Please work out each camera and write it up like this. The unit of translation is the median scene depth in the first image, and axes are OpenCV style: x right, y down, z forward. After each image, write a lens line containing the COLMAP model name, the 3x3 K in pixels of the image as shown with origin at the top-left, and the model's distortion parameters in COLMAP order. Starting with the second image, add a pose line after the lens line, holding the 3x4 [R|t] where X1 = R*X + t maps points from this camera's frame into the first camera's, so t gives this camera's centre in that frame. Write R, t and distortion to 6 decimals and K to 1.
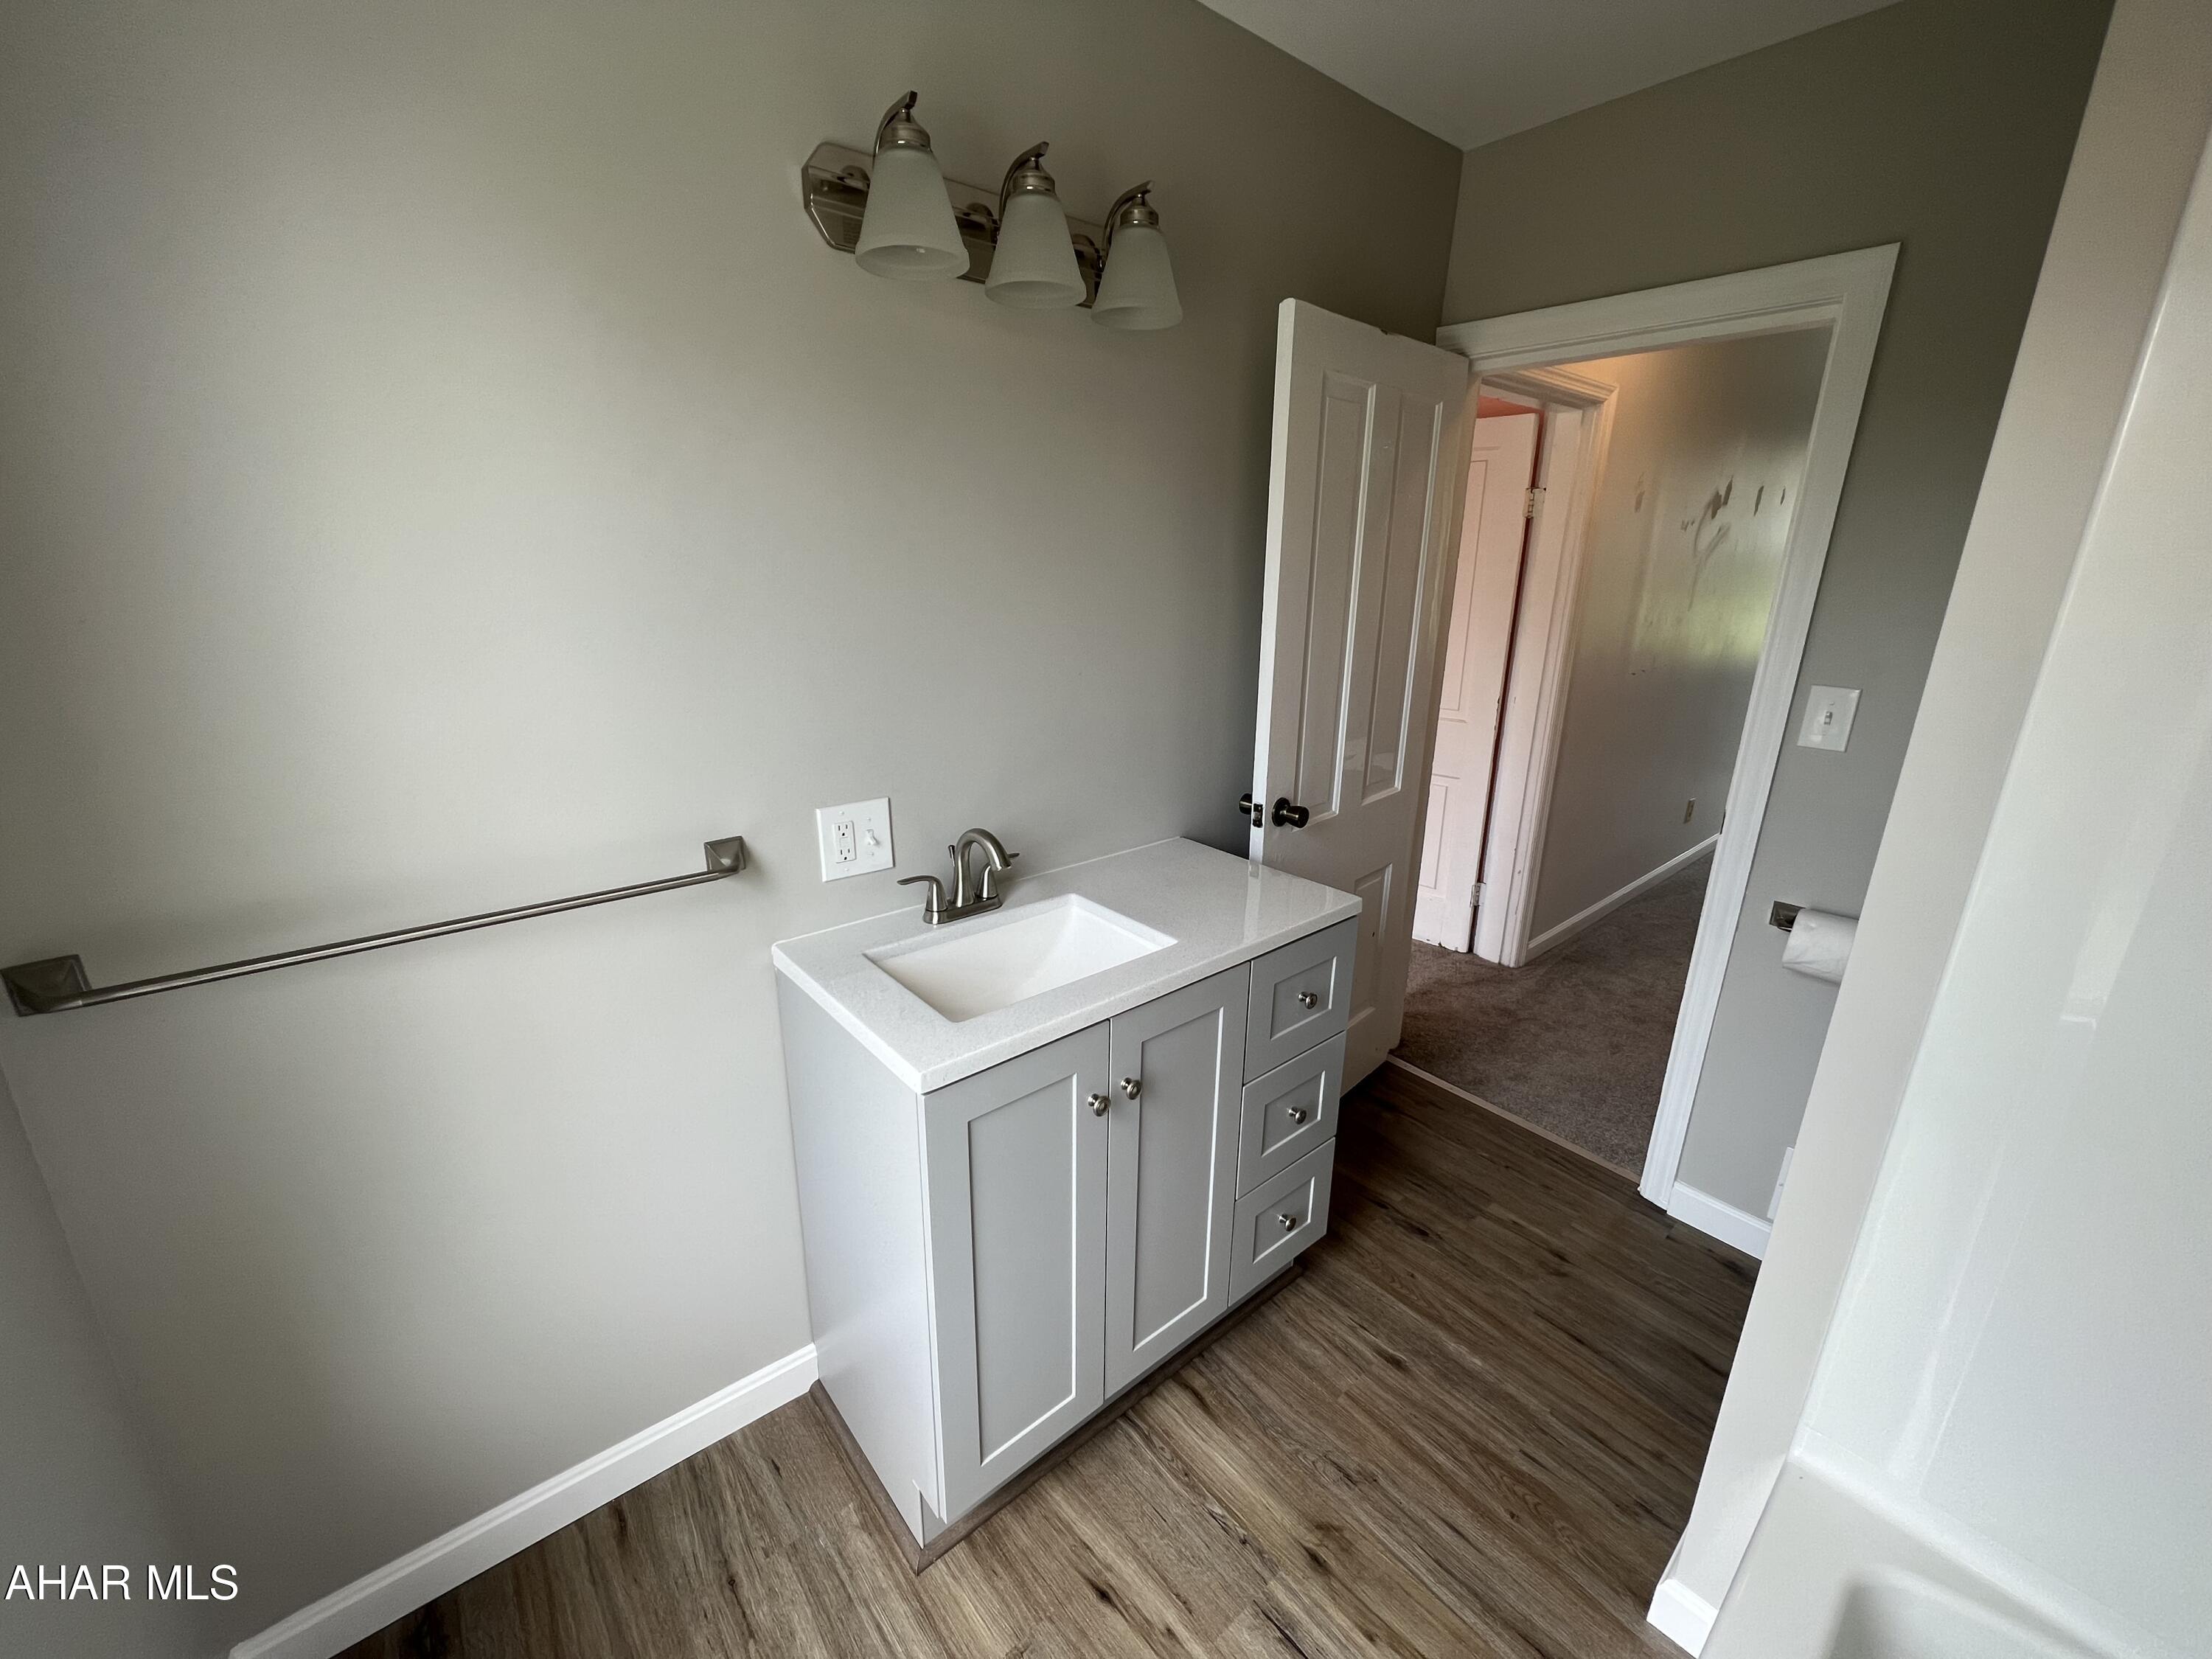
lens RADIAL K [[885.9, 0, 1106.3], [0, 885.9, 827.2], [0, 0, 1]] dist [-0.002246, 0.000212]
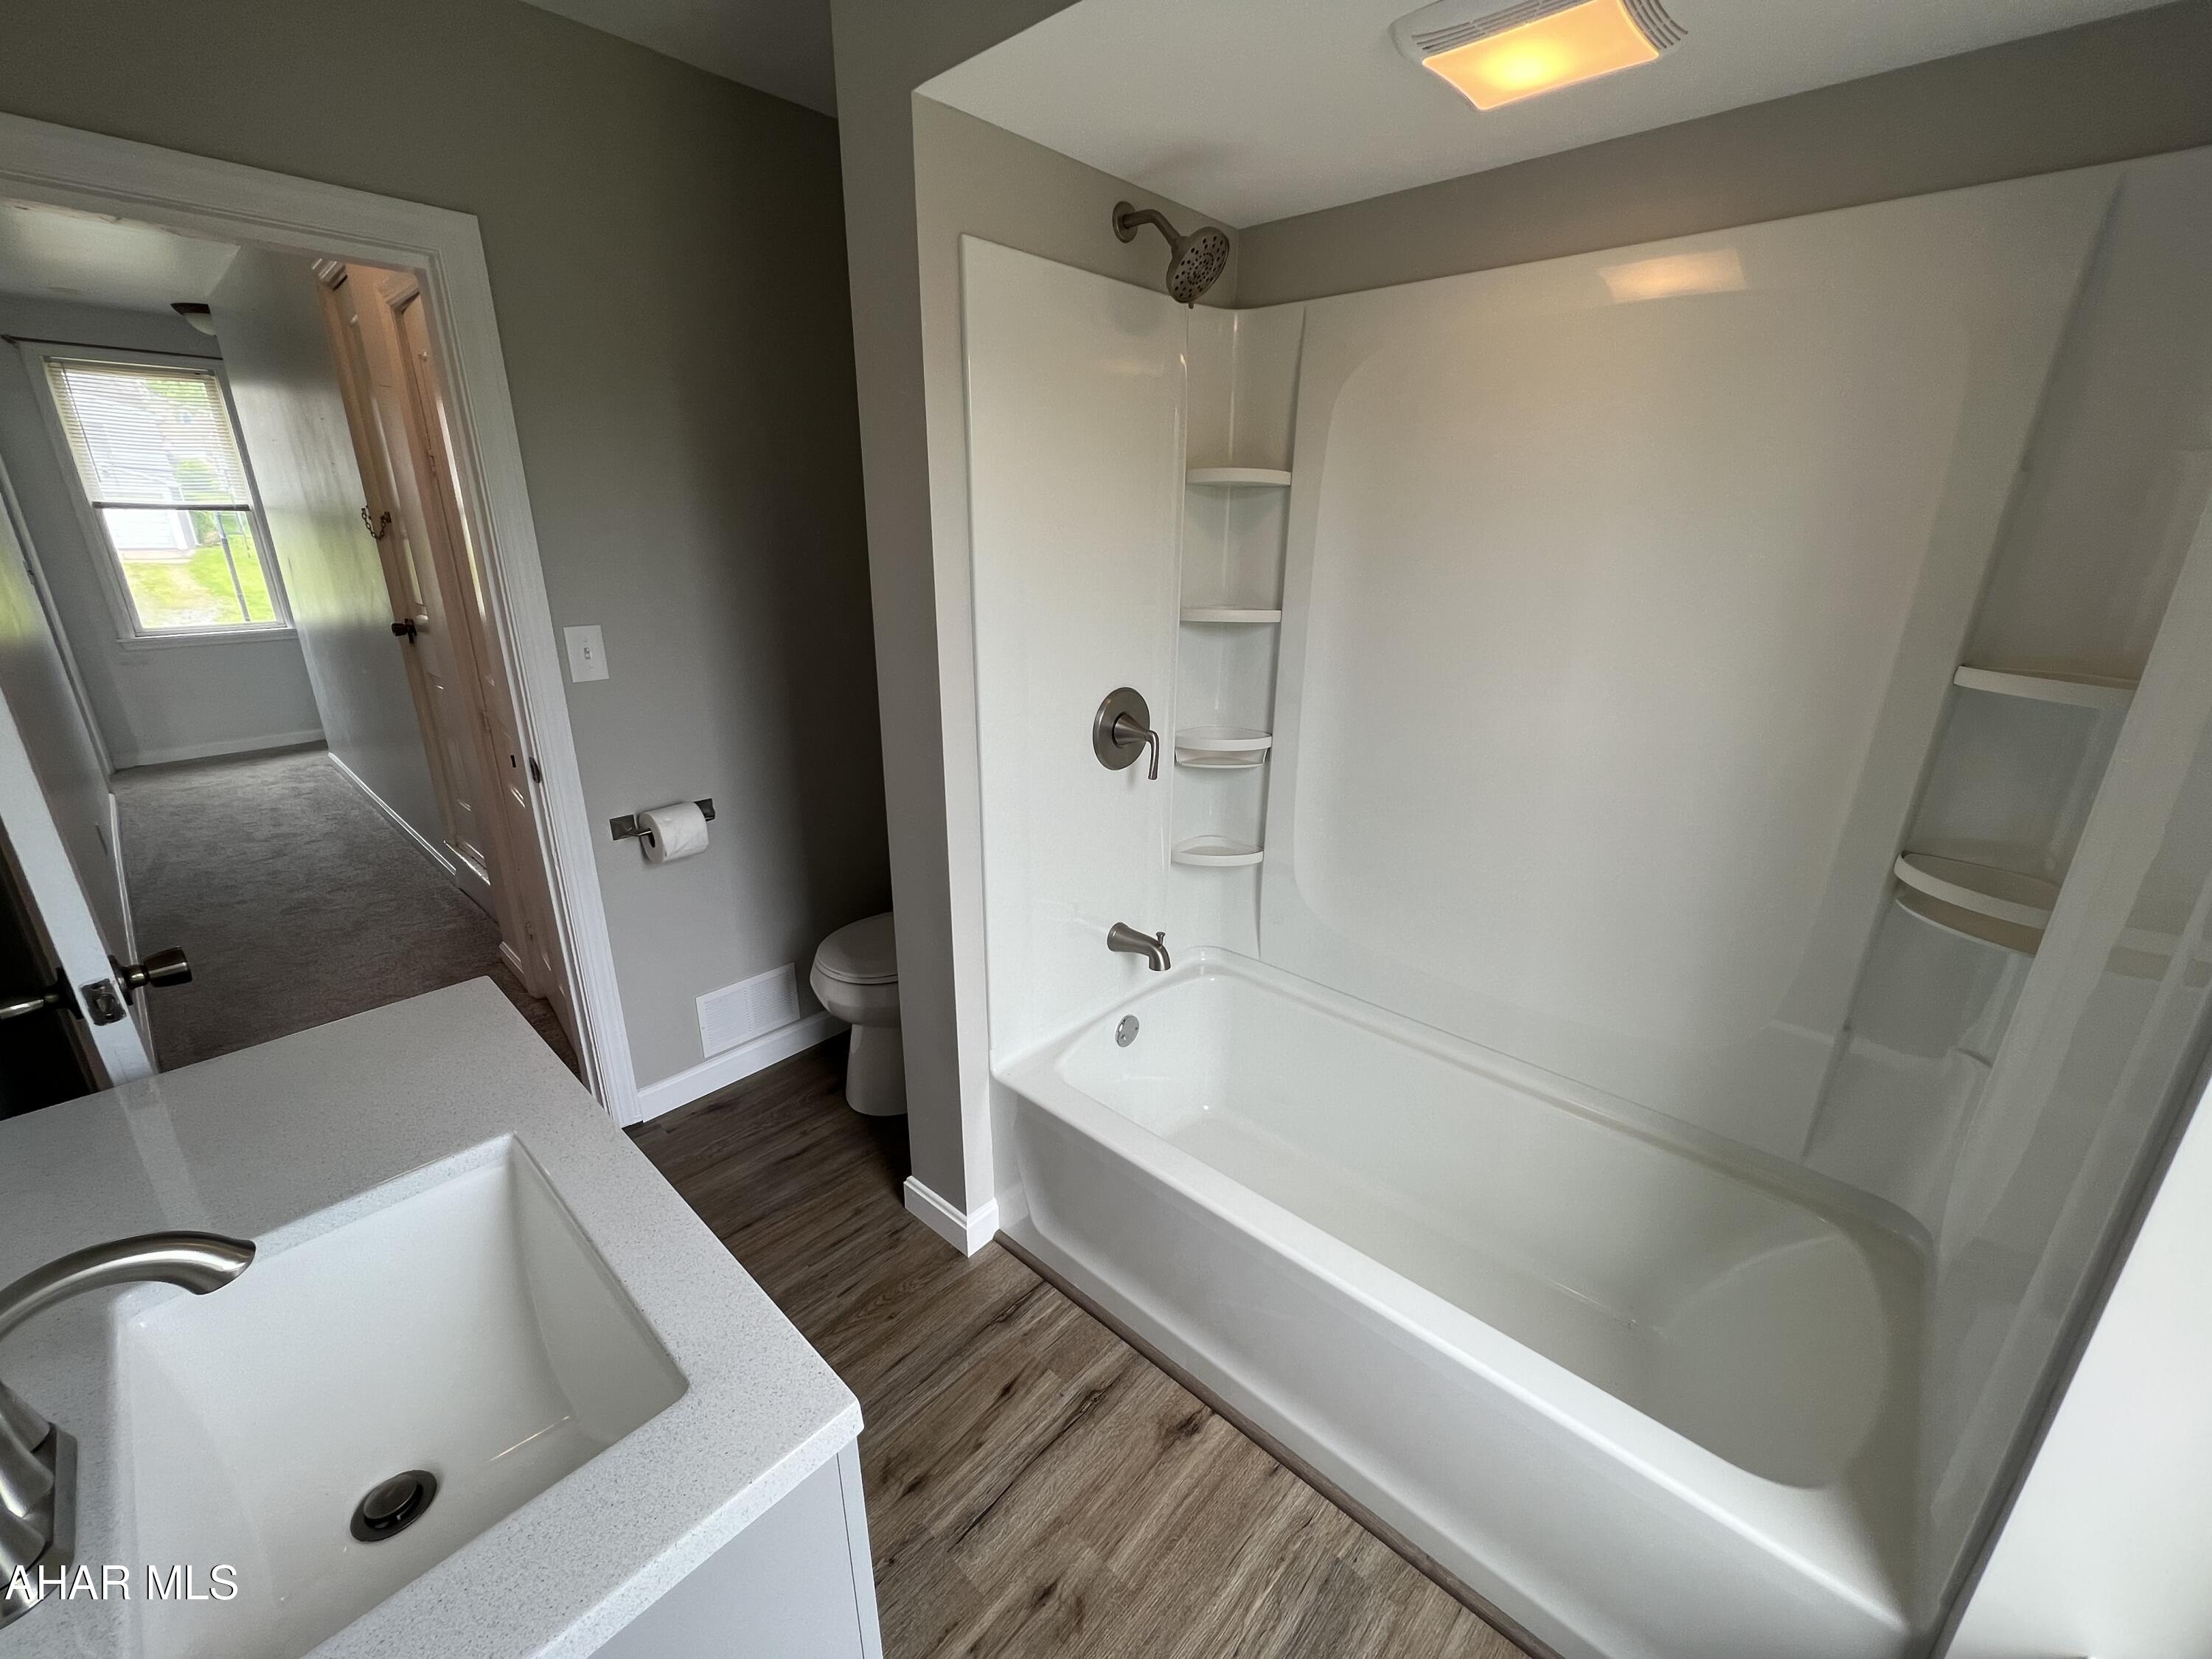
lens RADIAL K [[885.9, 0, 1105.3], [0, 885.9, 828.1], [0, 0, 1]] dist [-0.002246, 0.000212]
pose [[-0.128427, -0.334433, 0.933628, -0.495759], [0.277724, 0.891627, 0.357591, -0.174612], [-0.952038, 0.305215, -0.021629, 0.552700]]
